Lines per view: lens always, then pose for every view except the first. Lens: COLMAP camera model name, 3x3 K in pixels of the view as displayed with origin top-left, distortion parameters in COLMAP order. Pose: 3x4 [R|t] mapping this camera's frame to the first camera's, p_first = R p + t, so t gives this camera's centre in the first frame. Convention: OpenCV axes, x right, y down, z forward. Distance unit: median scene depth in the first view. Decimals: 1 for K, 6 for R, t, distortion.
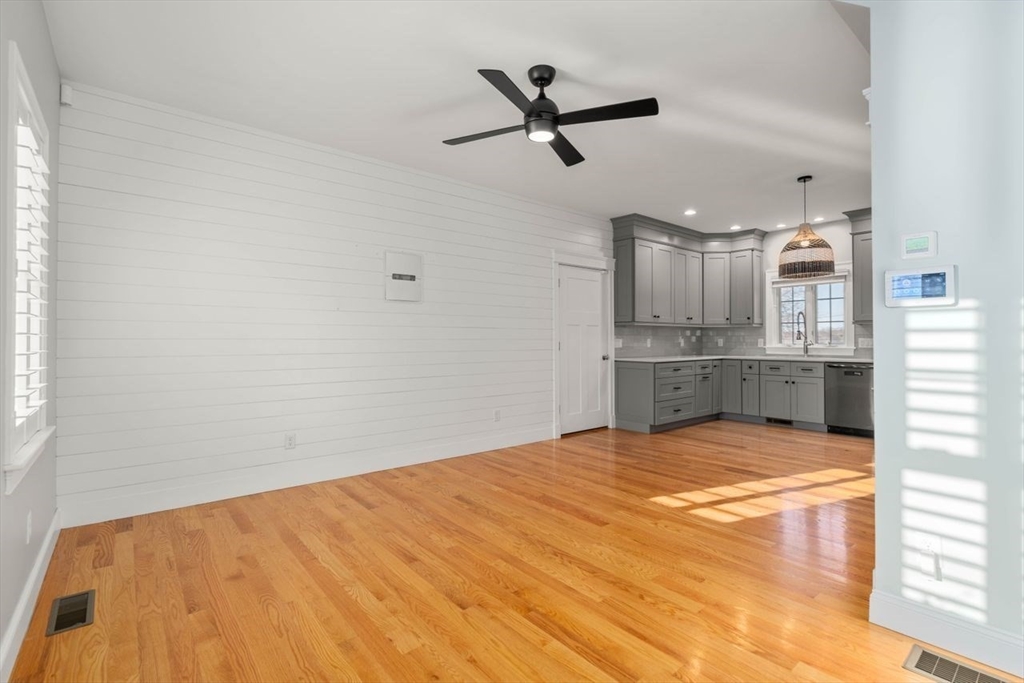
lens RADIAL K [[465.4, 0, 508.1], [0, 465.4, 342.9], [0, 0, 1]] dist [0.001629, 0.000731]
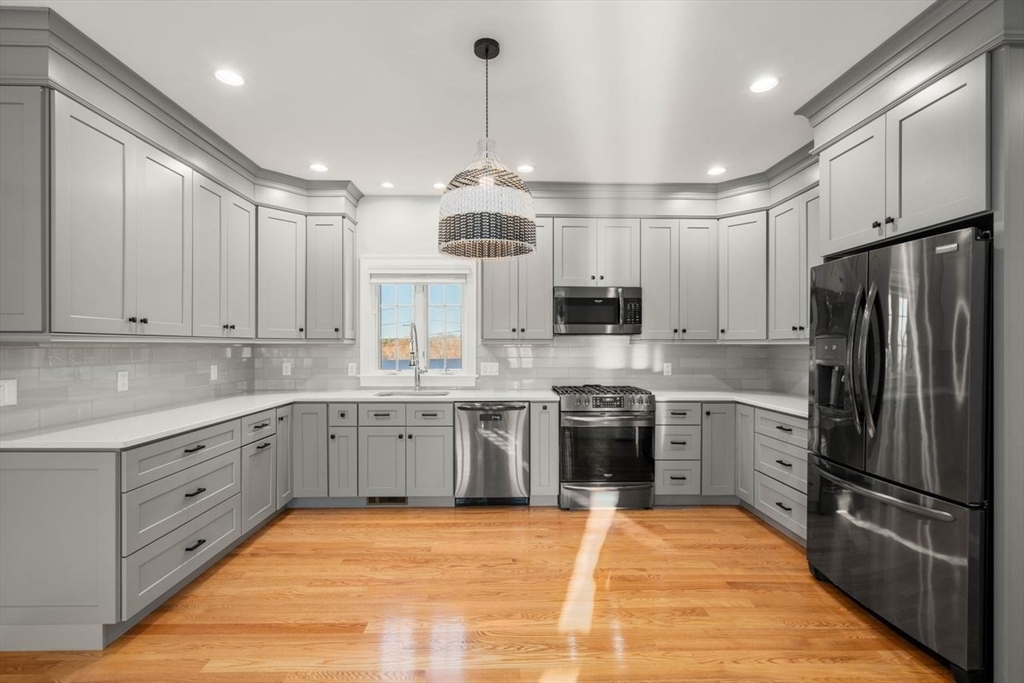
lens RADIAL K [[465.4, 0, 508.1], [0, 465.4, 342.9], [0, 0, 1]] dist [0.001629, 0.000731]
pose [[0.618431, 0.006501, 0.785813, 0.194938], [0.004036, 0.999926, -0.011449, -0.030280], [-0.785829, 0.010252, 0.618359, 0.486848]]
